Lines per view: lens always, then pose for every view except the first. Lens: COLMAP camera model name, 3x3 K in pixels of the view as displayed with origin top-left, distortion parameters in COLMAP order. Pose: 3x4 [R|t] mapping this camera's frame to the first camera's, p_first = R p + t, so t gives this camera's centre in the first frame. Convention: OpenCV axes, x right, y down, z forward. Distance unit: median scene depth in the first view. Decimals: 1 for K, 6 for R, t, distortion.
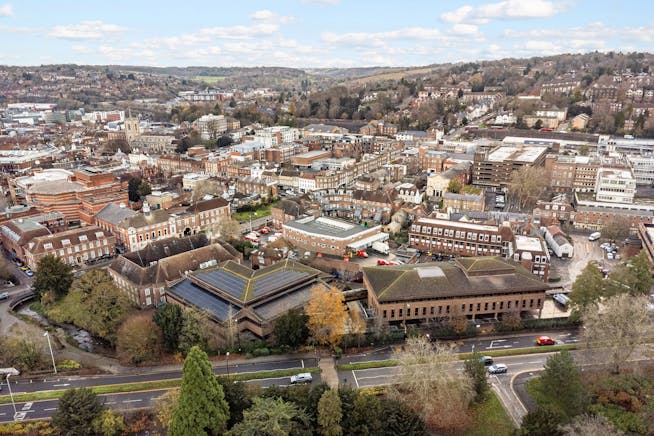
lens RADIAL K [[480.1, 0, 330.4], [0, 480.1, 238.8], [0, 0, 1]] dist [0.017829, -0.007204]
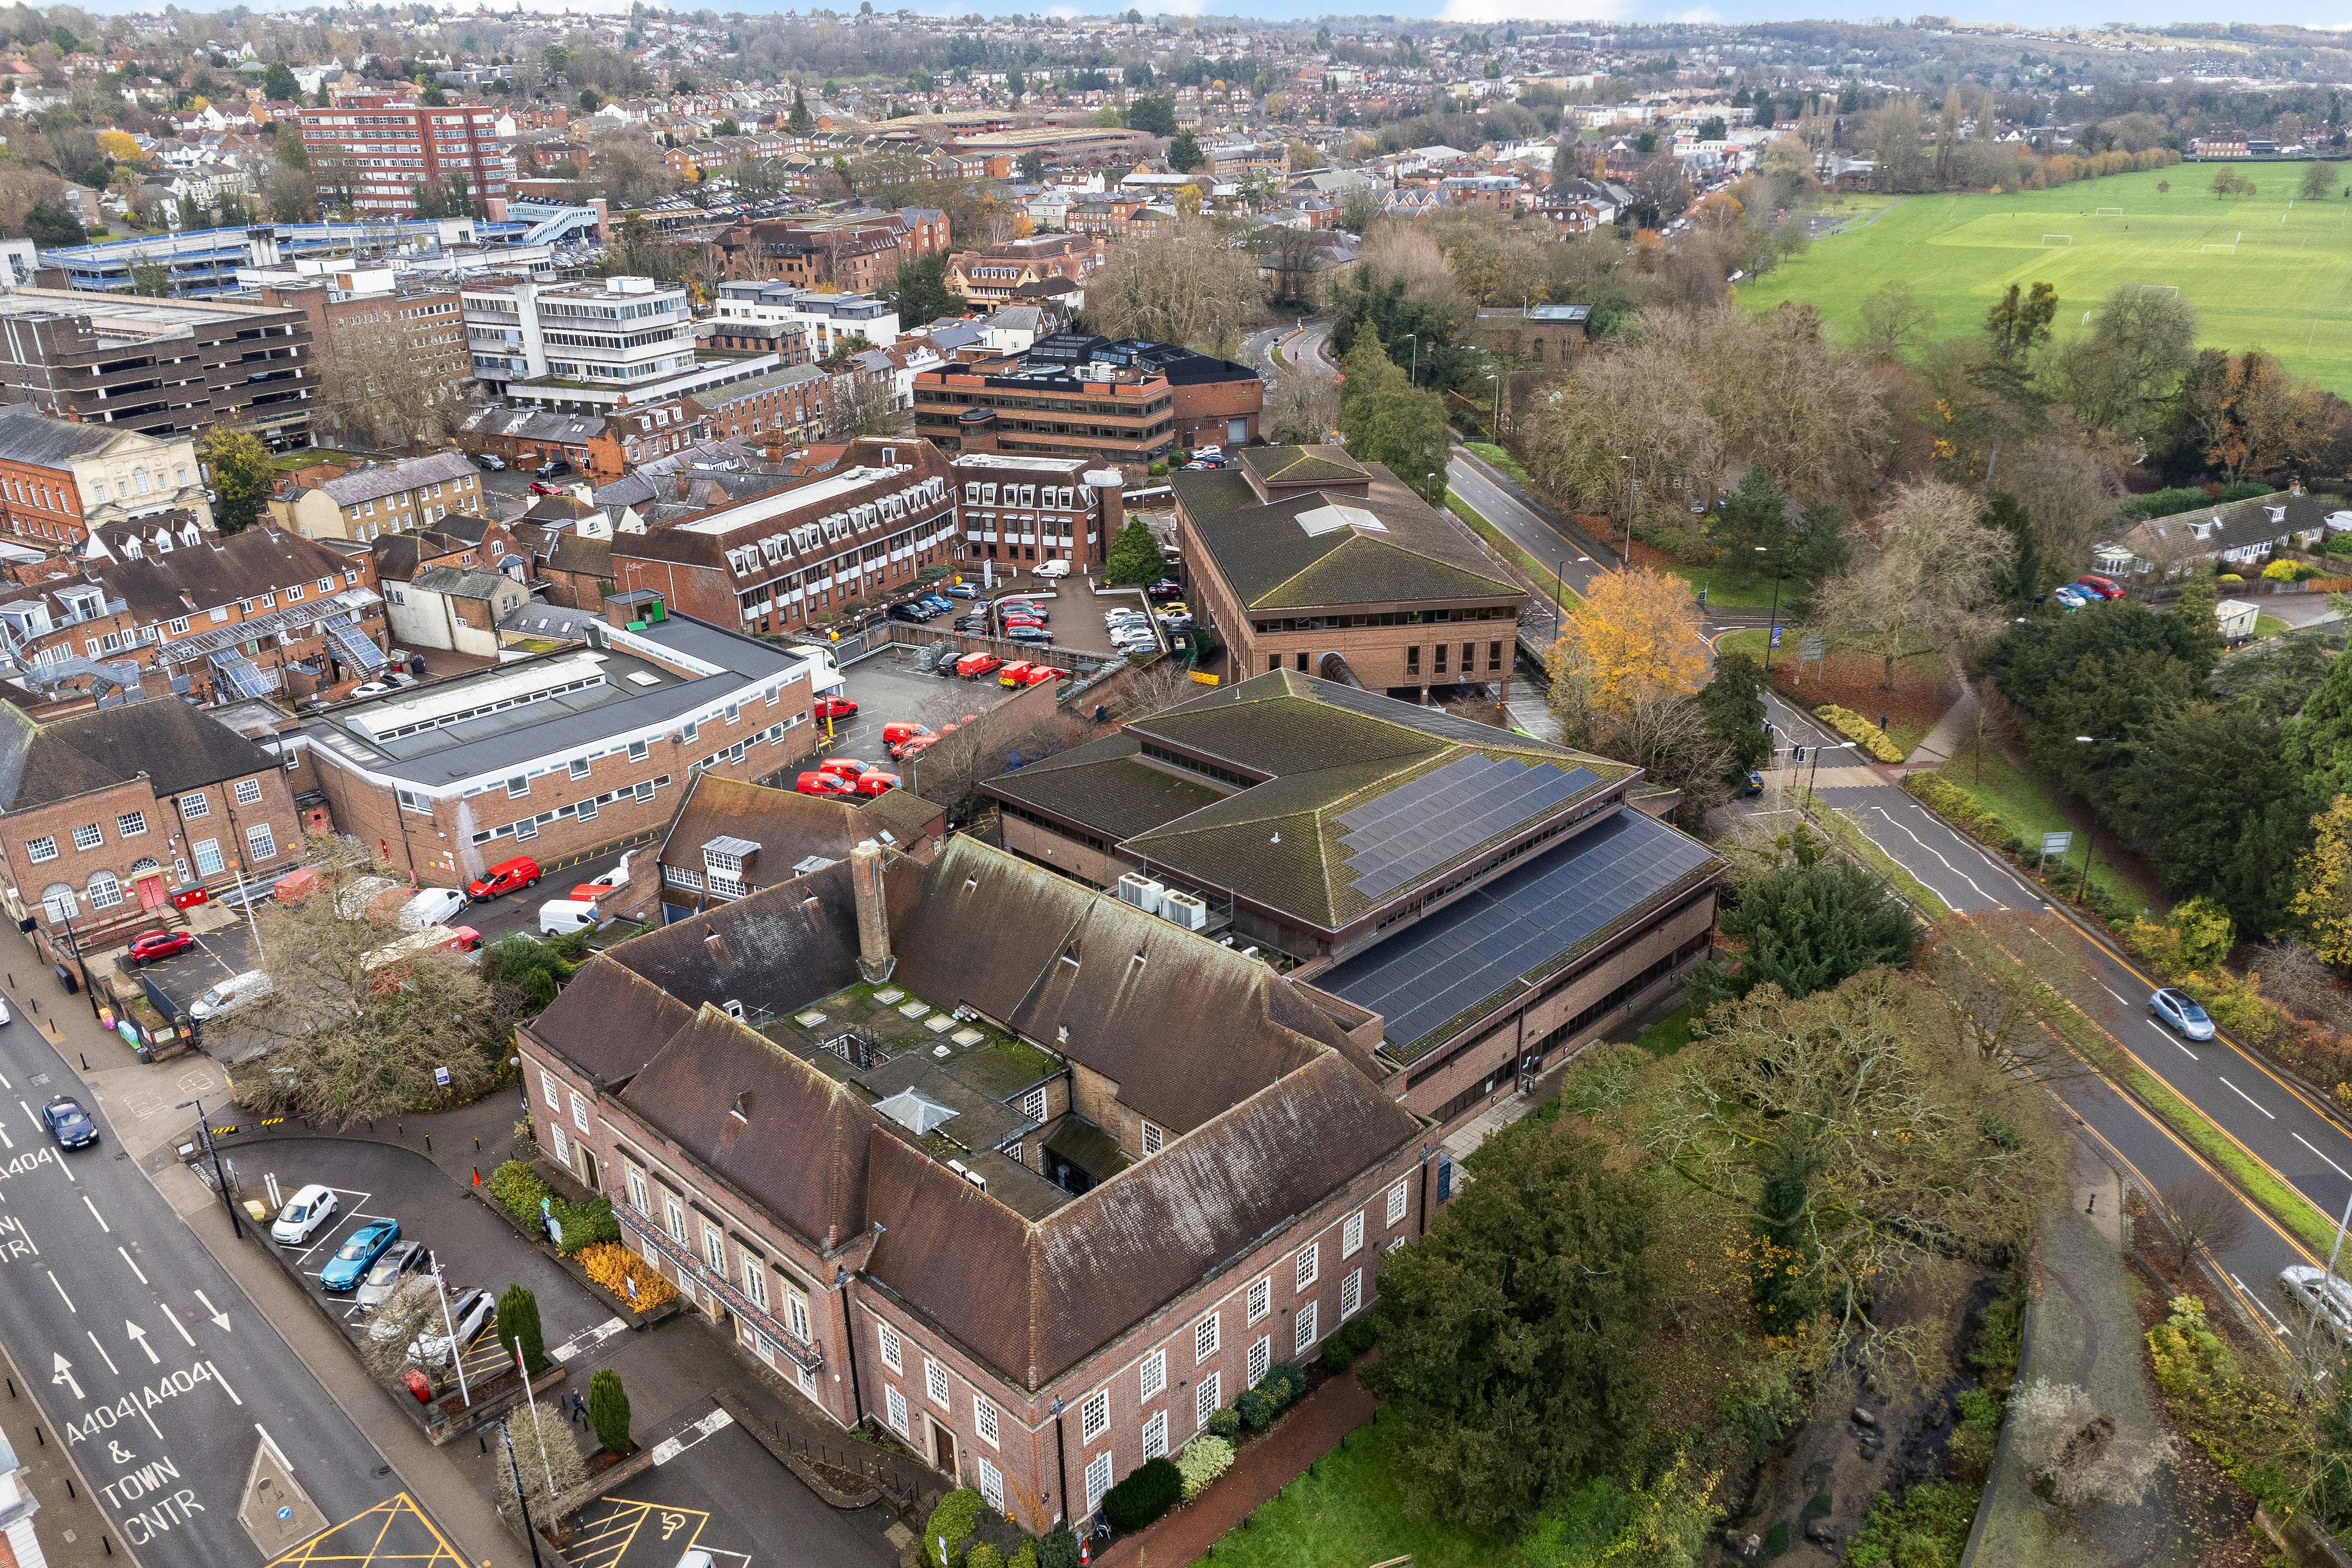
lens RADIAL K [[1726.6, 0, 1188.1], [0, 1726.6, 858.8], [0, 0, 1]] dist [0.017829, -0.007204]
pose [[0.006930, -0.412787, 0.910801, -0.578759], [0.341801, 0.856941, 0.385776, -0.134339], [-0.939747, 0.308640, 0.147029, 0.672349]]
